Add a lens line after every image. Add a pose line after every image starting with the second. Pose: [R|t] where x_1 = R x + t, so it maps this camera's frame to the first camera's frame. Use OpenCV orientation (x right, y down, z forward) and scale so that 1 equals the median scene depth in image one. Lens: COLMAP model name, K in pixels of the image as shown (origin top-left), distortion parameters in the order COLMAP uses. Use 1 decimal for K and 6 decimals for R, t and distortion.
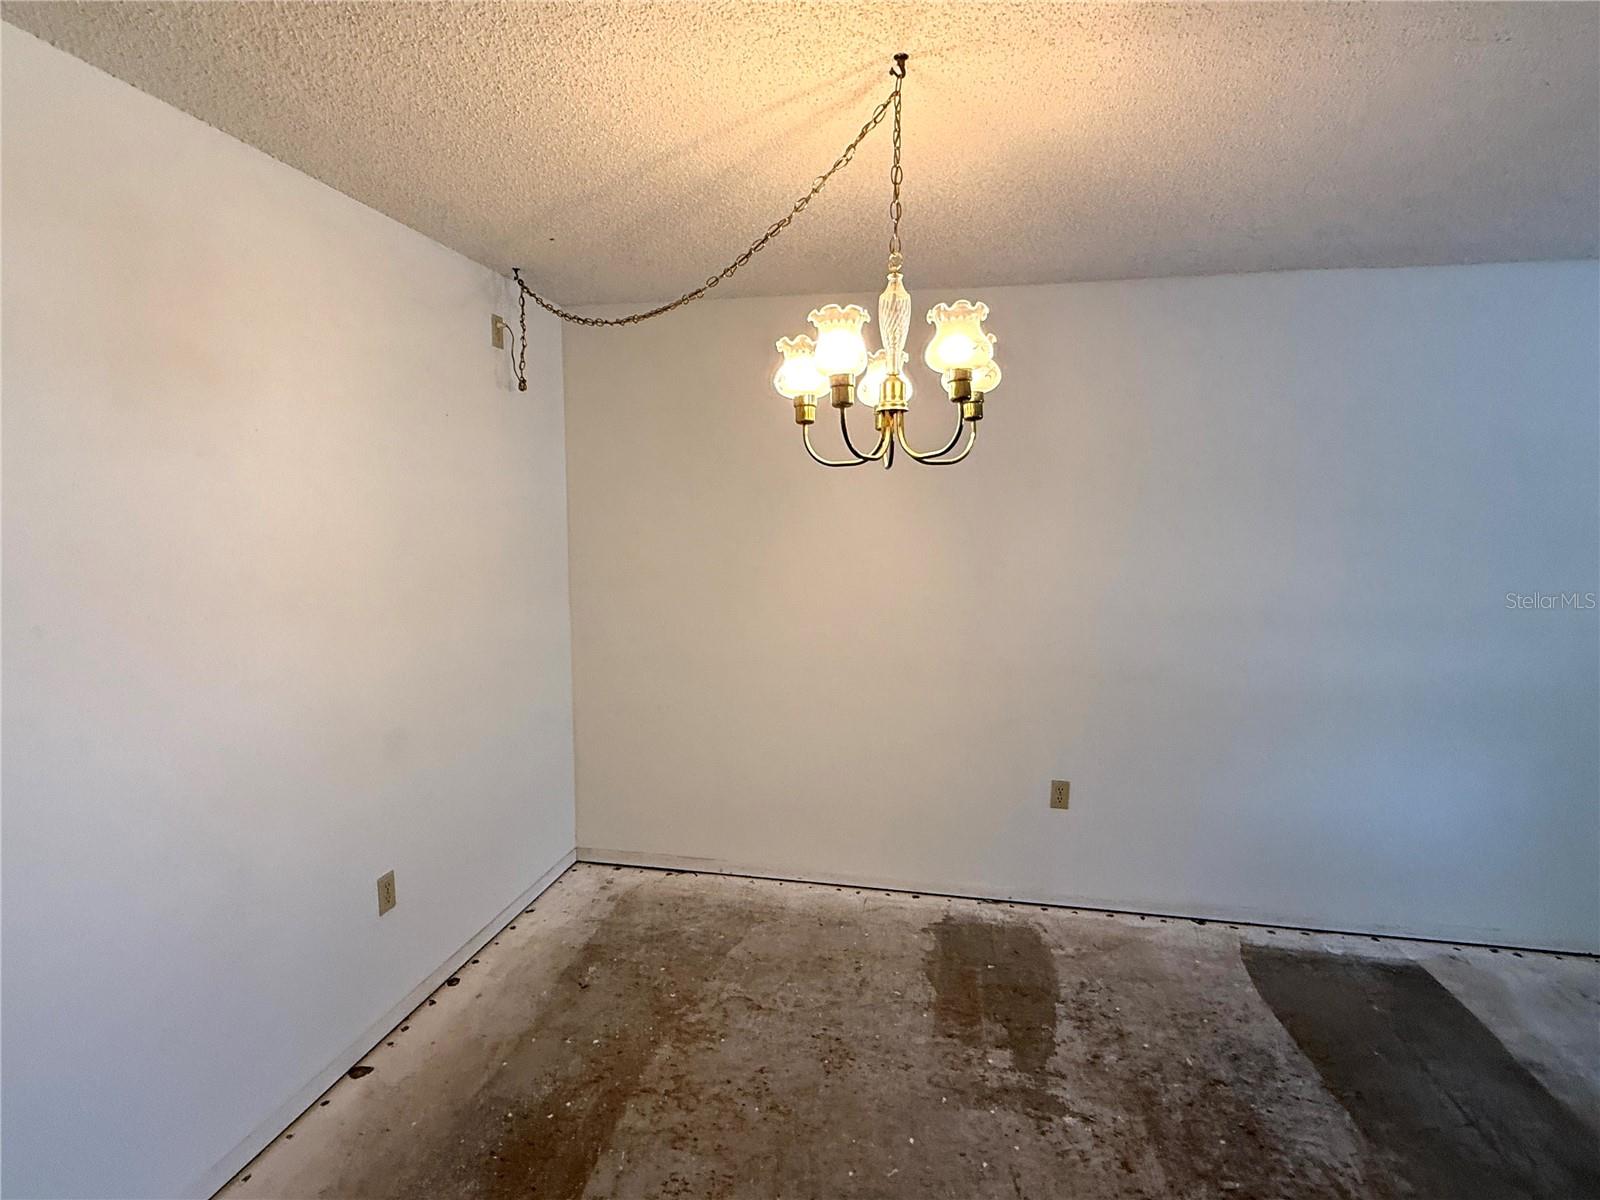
lens RADIAL K [[829.2, 0, 800.0], [0, 829.2, 600.0], [0, 0, 1]] dist [-0.000552, -0.000501]
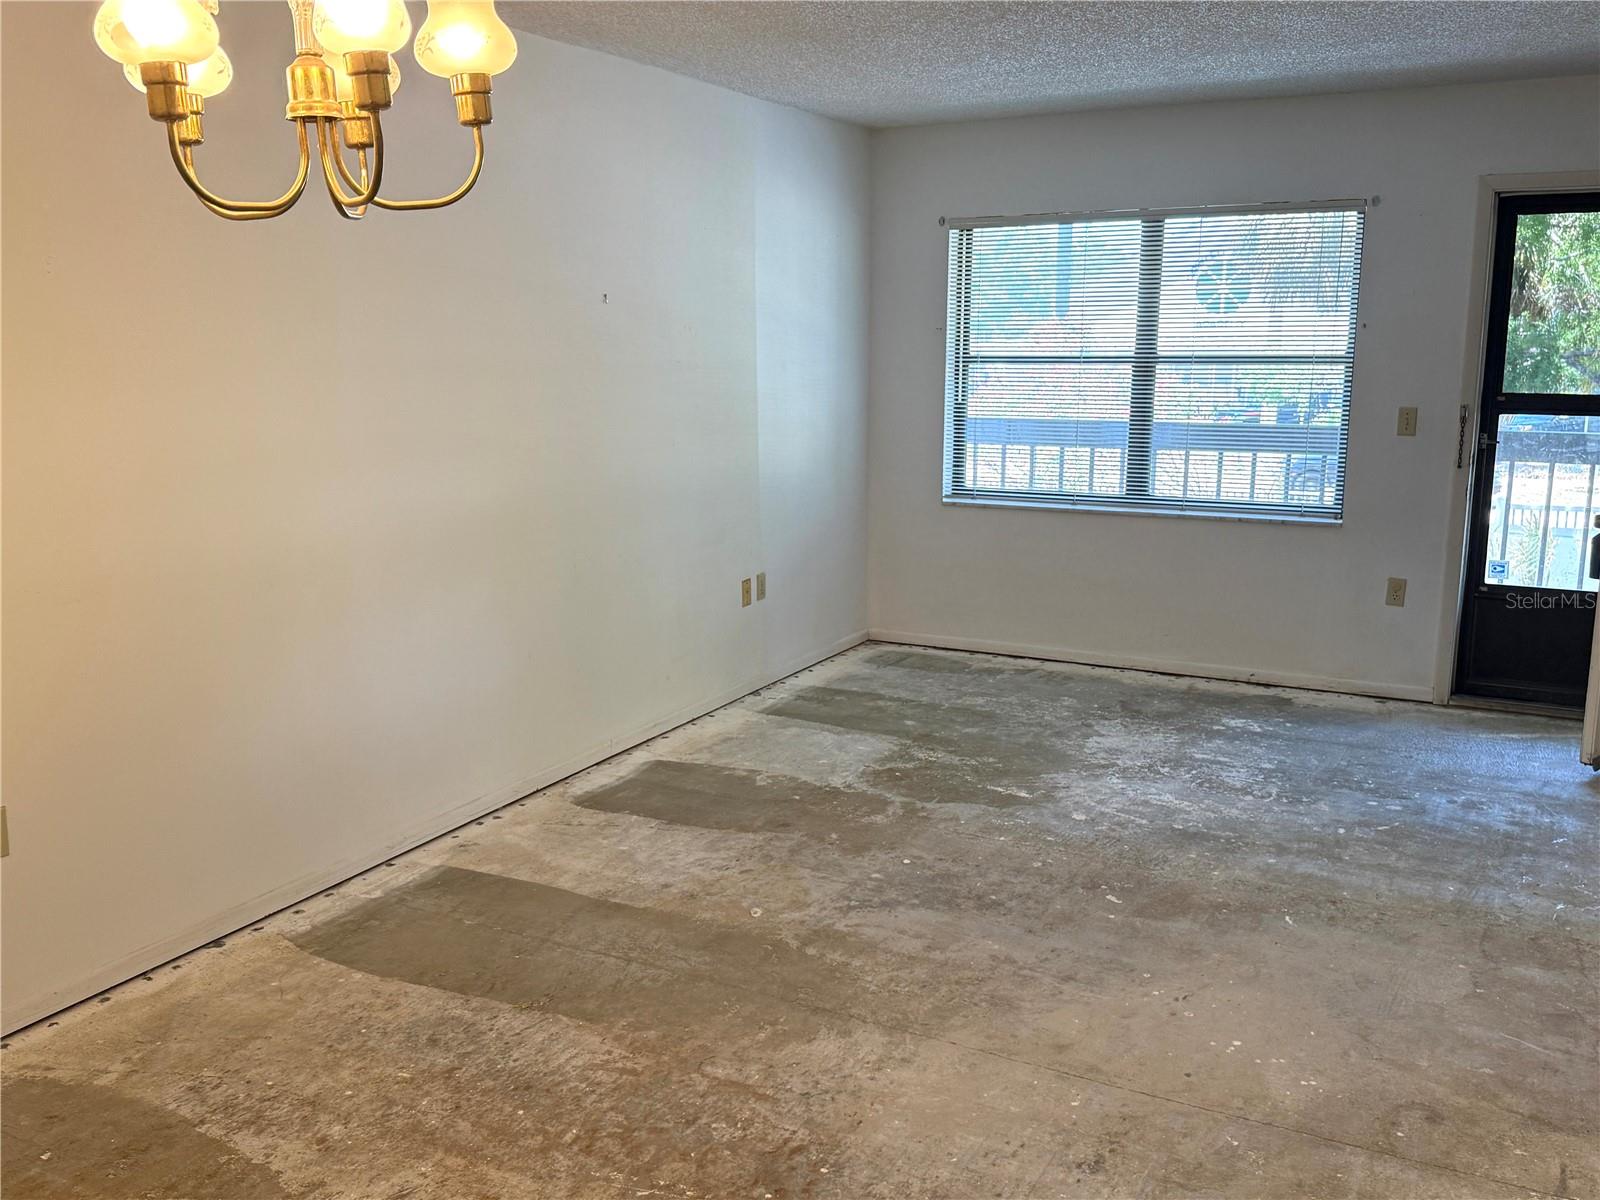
lens RADIAL K [[1400.8, 0, 800.0], [0, 1400.8, 600.0], [0, 0, 1]] dist [0.210552, -0.431133]
pose [[0.290602, -0.190367, 0.937716, -0.558296], [0.112998, 0.979979, 0.163929, -0.018620], [-0.950148, 0.058322, 0.306295, 0.275807]]
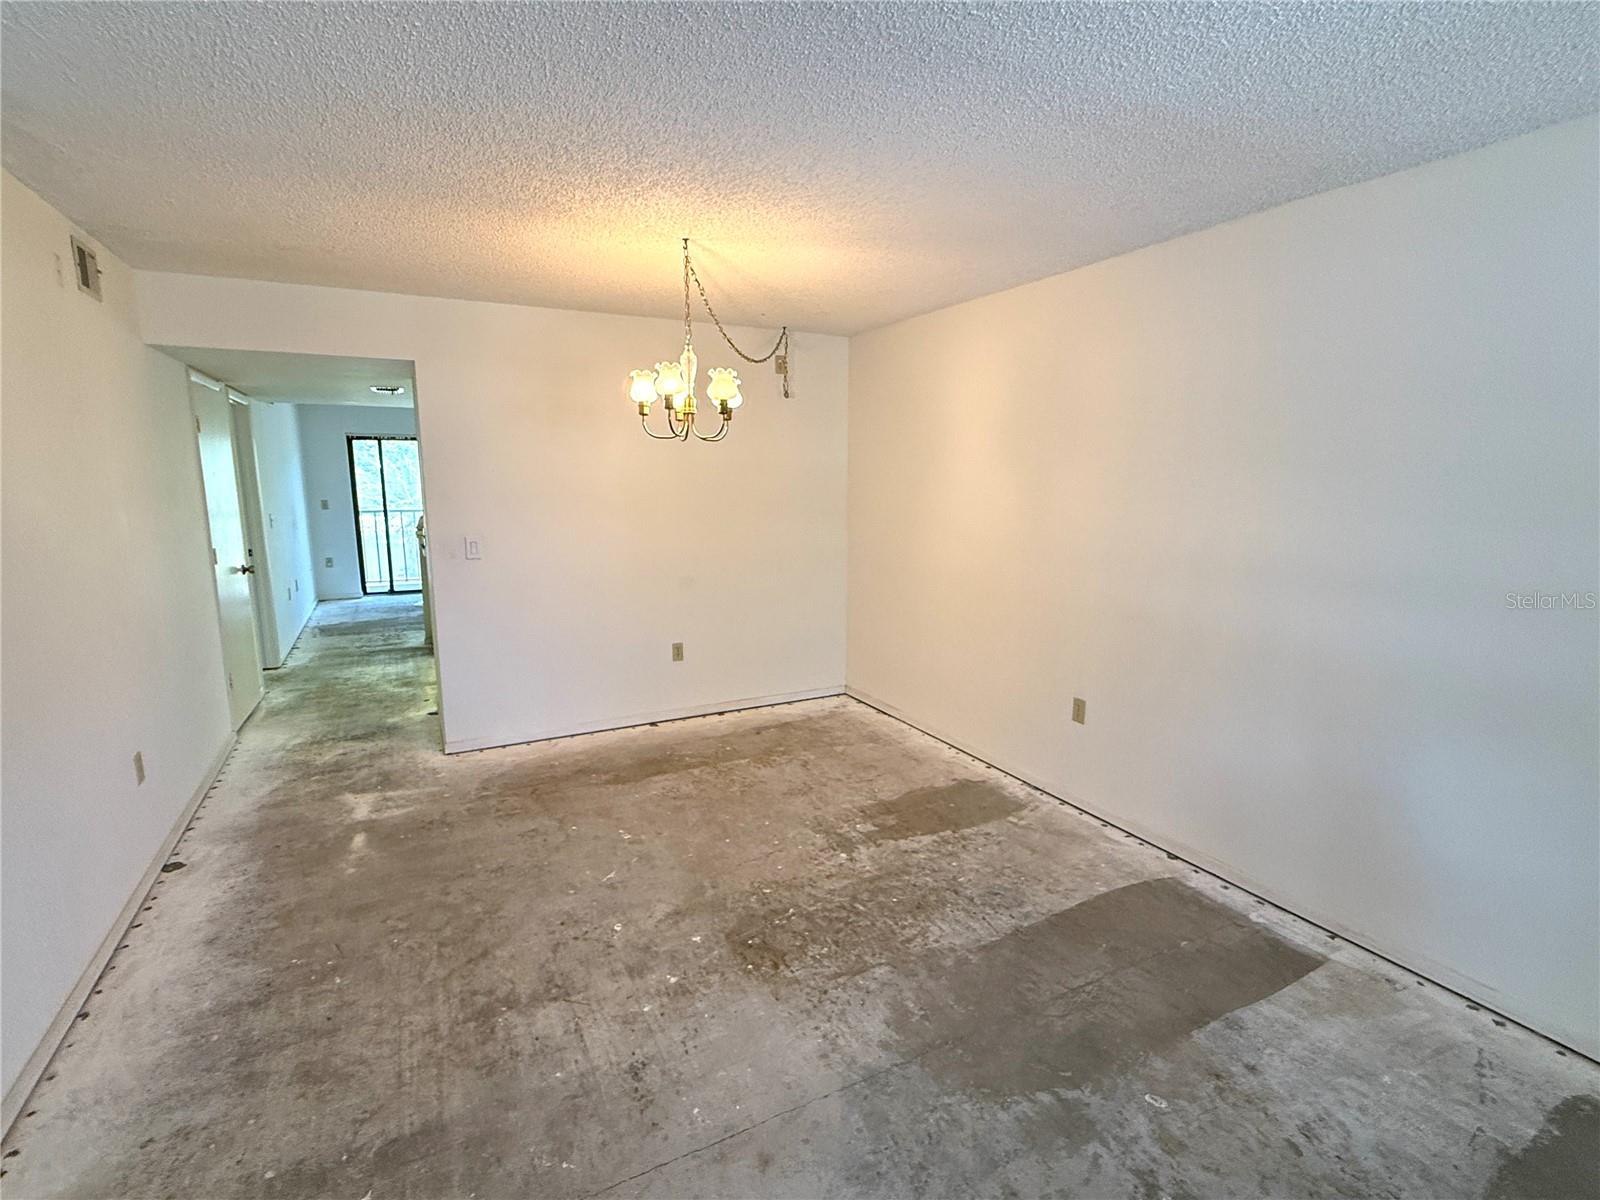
lens RADIAL K [[766.6, 0, 802.6], [0, 766.6, 596.3], [0, 0, 1]] dist [0.001800, 0.000543]
pose [[0.624635, 0.119061, -0.771787, 1.277430], [-0.087256, 0.992761, 0.082531, 0.026974], [0.776027, 0.015791, 0.630502, 0.016868]]
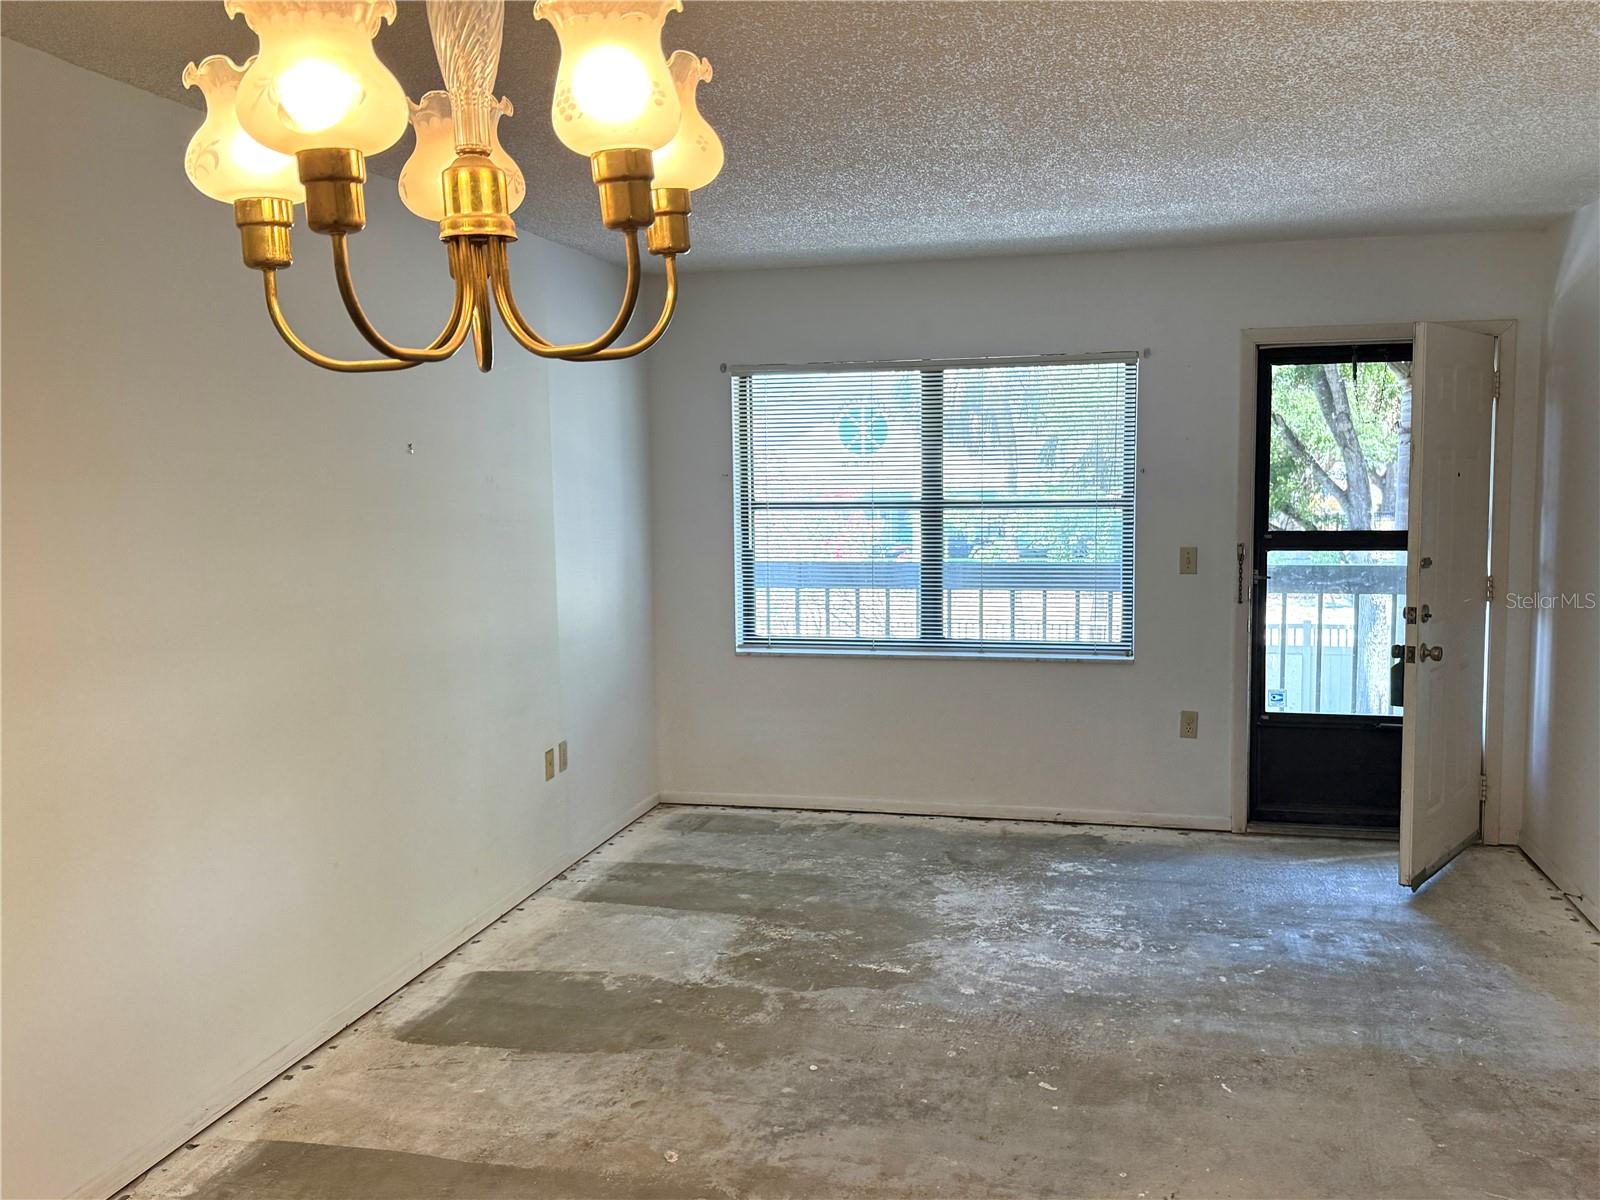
lens RADIAL K [[1400.8, 0, 800.0], [0, 1400.8, 600.0], [0, 0, 1]] dist [0.210552, -0.431133]
pose [[0.046269, -0.105647, 0.993327, -0.444905], [0.128384, 0.986774, 0.098970, -0.068858], [-0.990645, 0.122948, 0.059220, 0.577716]]
